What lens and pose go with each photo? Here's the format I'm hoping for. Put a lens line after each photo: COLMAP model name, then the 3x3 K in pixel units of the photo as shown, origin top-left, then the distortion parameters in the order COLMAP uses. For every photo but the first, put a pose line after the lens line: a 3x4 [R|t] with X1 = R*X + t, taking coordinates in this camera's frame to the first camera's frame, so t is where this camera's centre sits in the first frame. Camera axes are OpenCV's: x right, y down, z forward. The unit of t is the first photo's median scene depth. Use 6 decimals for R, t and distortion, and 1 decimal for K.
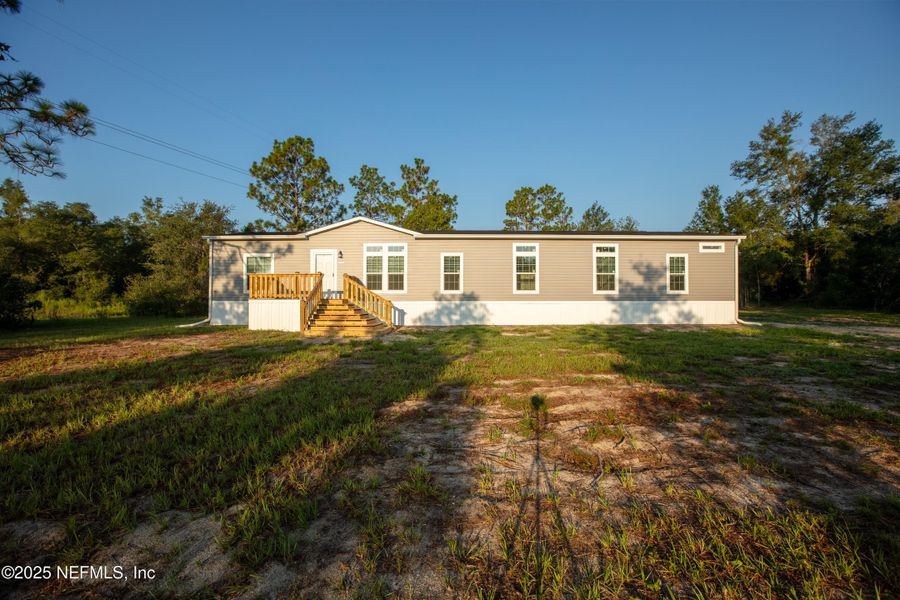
lens RADIAL K [[415.5, 0, 444.3], [0, 415.5, 298.9], [0, 0, 1]] dist [-0.042635, 0.005072]
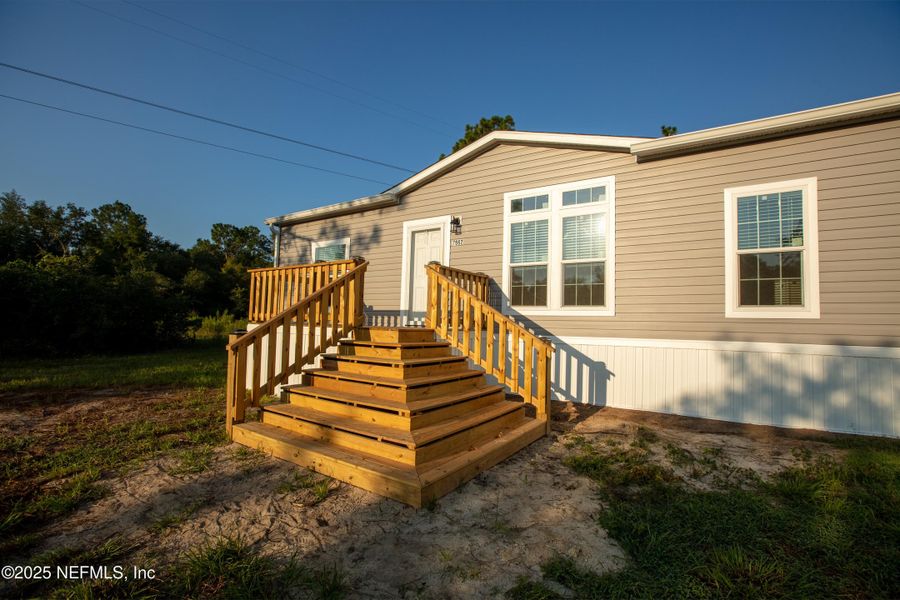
lens RADIAL K [[415.5, 0, 444.9], [0, 415.5, 301.2], [0, 0, 1]] dist [-0.042635, 0.005072]
pose [[0.830761, -0.009303, -0.556552, -0.014483], [-0.019344, 0.998774, -0.045569, -0.006758], [0.556294, 0.048623, 0.829562, 0.628986]]
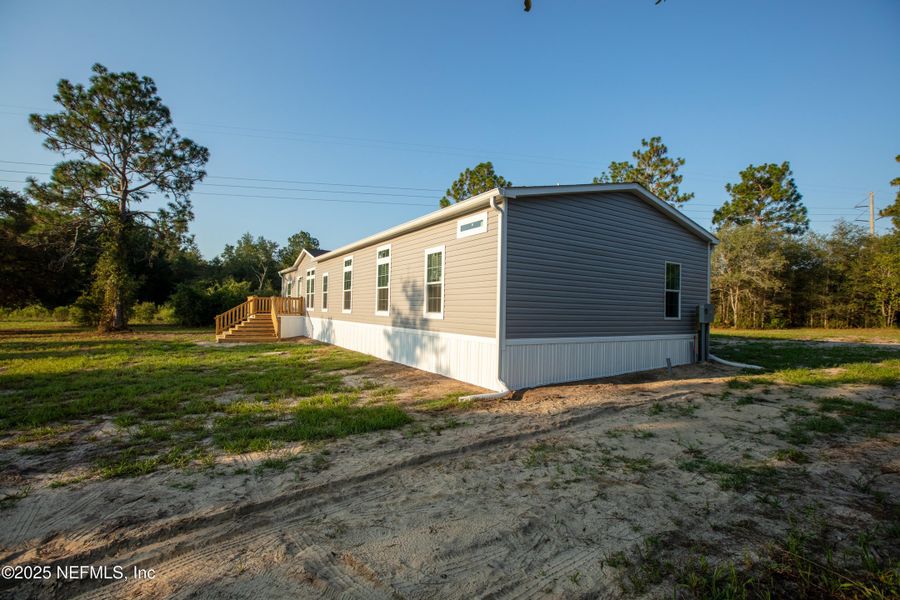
lens RADIAL K [[415.5, 0, 448.9], [0, 415.5, 302.2], [0, 0, 1]] dist [-0.042635, 0.005072]
pose [[0.532004, -0.005302, -0.846725, 1.067340], [-0.008948, 0.999889, -0.011883, -0.027019], [0.846695, 0.013898, 0.531898, 0.708427]]
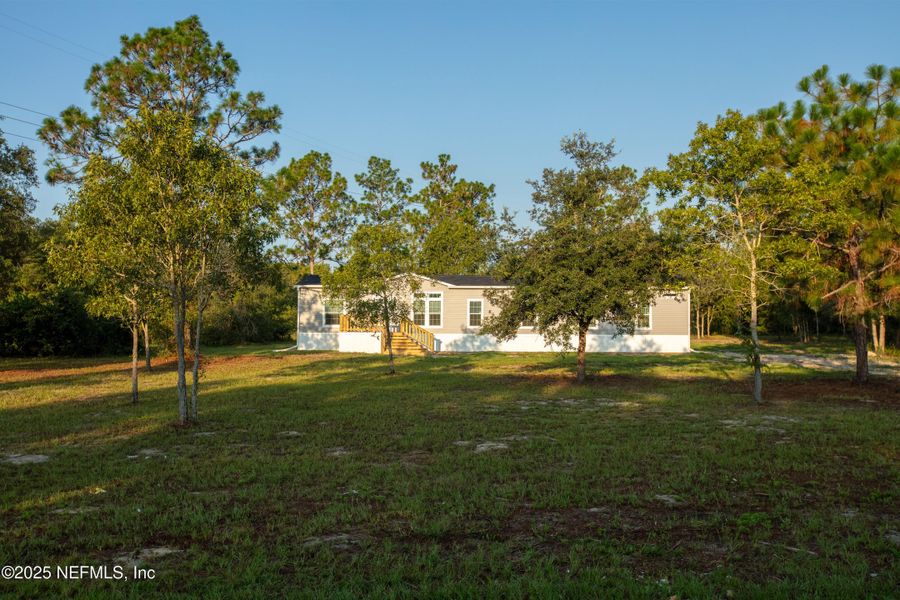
lens RADIAL K [[868.9, 0, 453.1], [0, 868.9, 303.5], [0, 0, 1]] dist [0.060955, 0.000000]
pose [[0.999412, 0.005271, -0.033875, 0.041859], [-0.006055, 0.999715, -0.023100, -0.027780], [0.033743, 0.023291, 0.999159, -1.887594]]
